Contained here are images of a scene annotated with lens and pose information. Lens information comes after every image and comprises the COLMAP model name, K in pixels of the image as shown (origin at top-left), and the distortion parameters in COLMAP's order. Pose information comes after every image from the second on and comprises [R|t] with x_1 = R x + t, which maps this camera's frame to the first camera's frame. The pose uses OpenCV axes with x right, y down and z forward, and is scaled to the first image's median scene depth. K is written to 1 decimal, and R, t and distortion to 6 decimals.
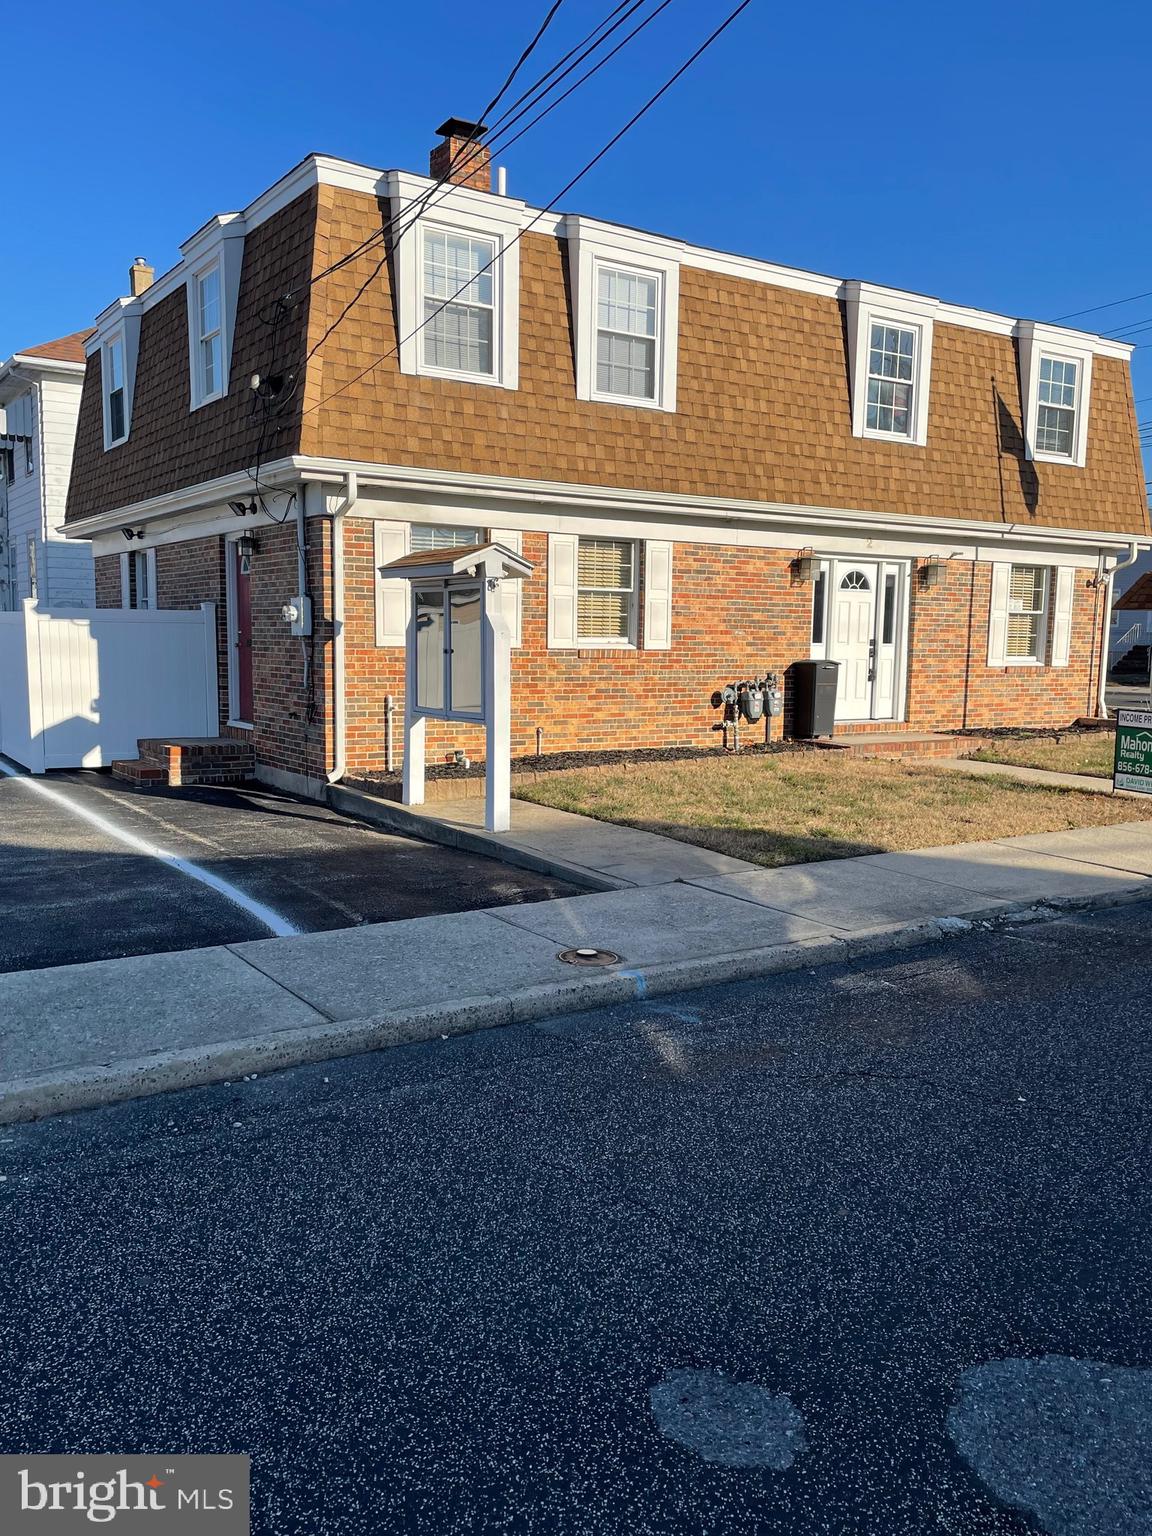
lens RADIAL K [[1220.4, 0, 587.9], [0, 1220.4, 787.4], [0, 0, 1]] dist [0.085738, -0.098227]
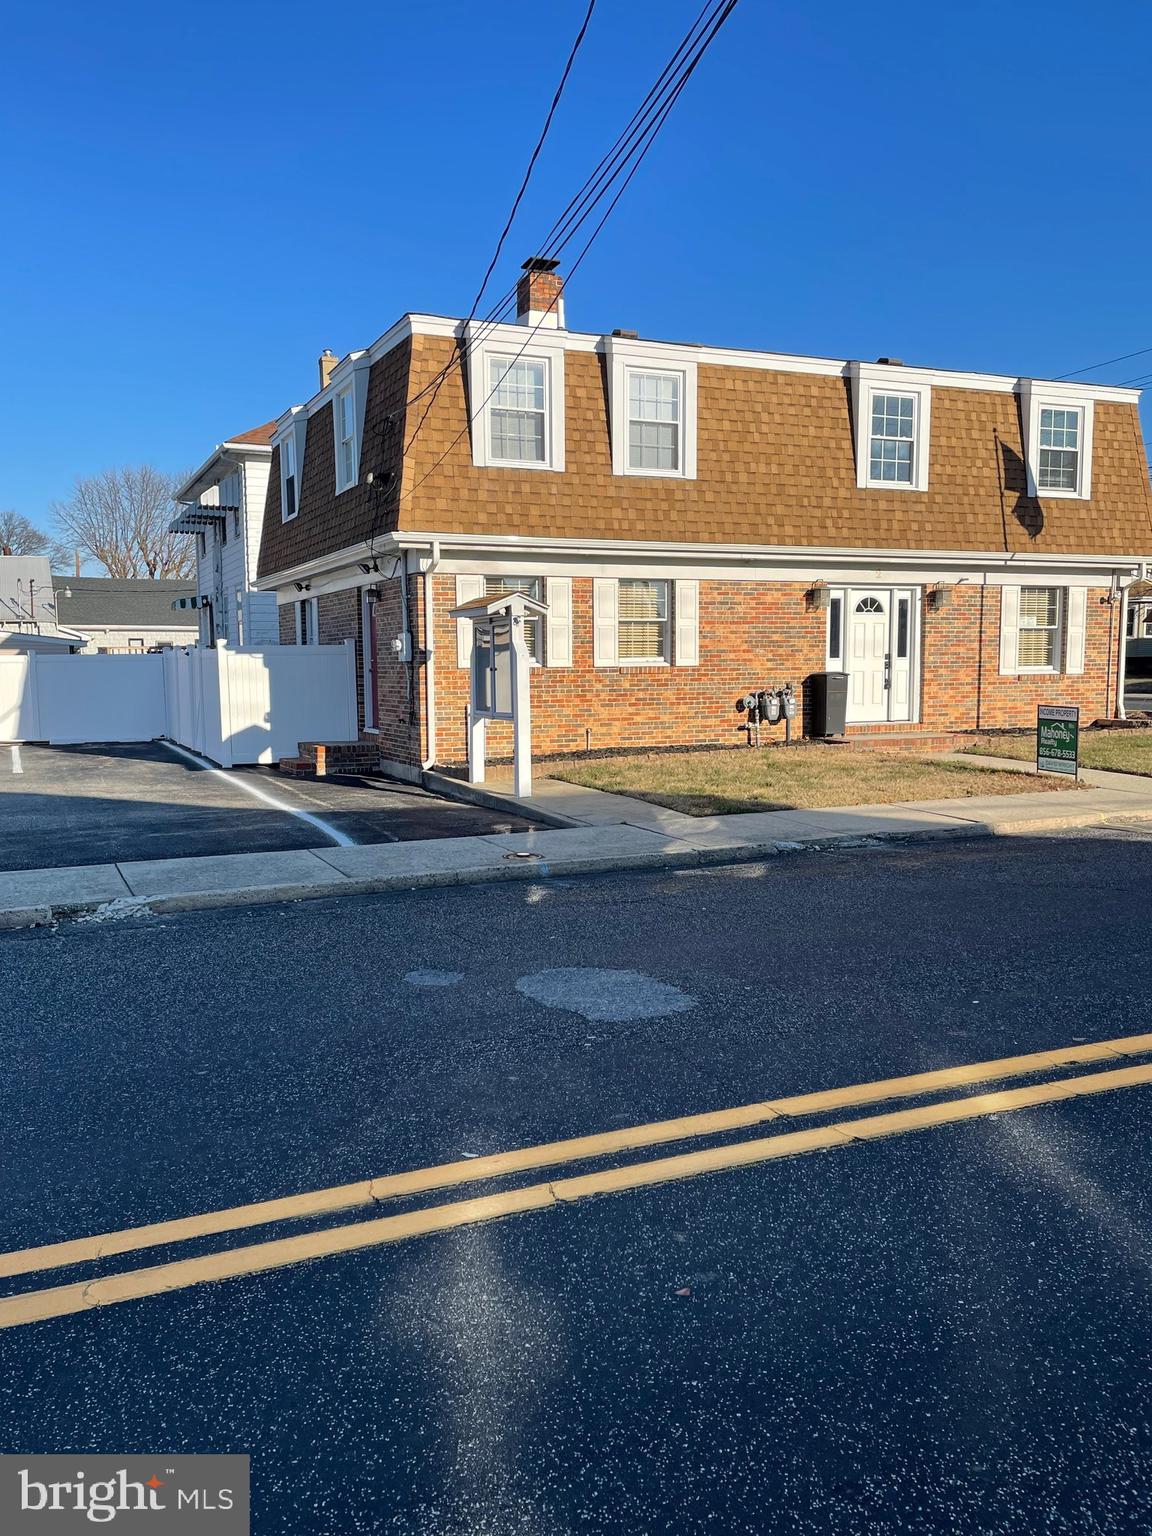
lens RADIAL K [[1220.4, 0, 577.5], [0, 1220.4, 796.0], [0, 0, 1]] dist [0.085738, -0.098227]
pose [[0.985704, -0.004336, -0.168433, 0.151957], [0.001998, 0.999899, -0.014052, 0.037050], [0.168477, 0.013515, 0.985613, -0.248427]]
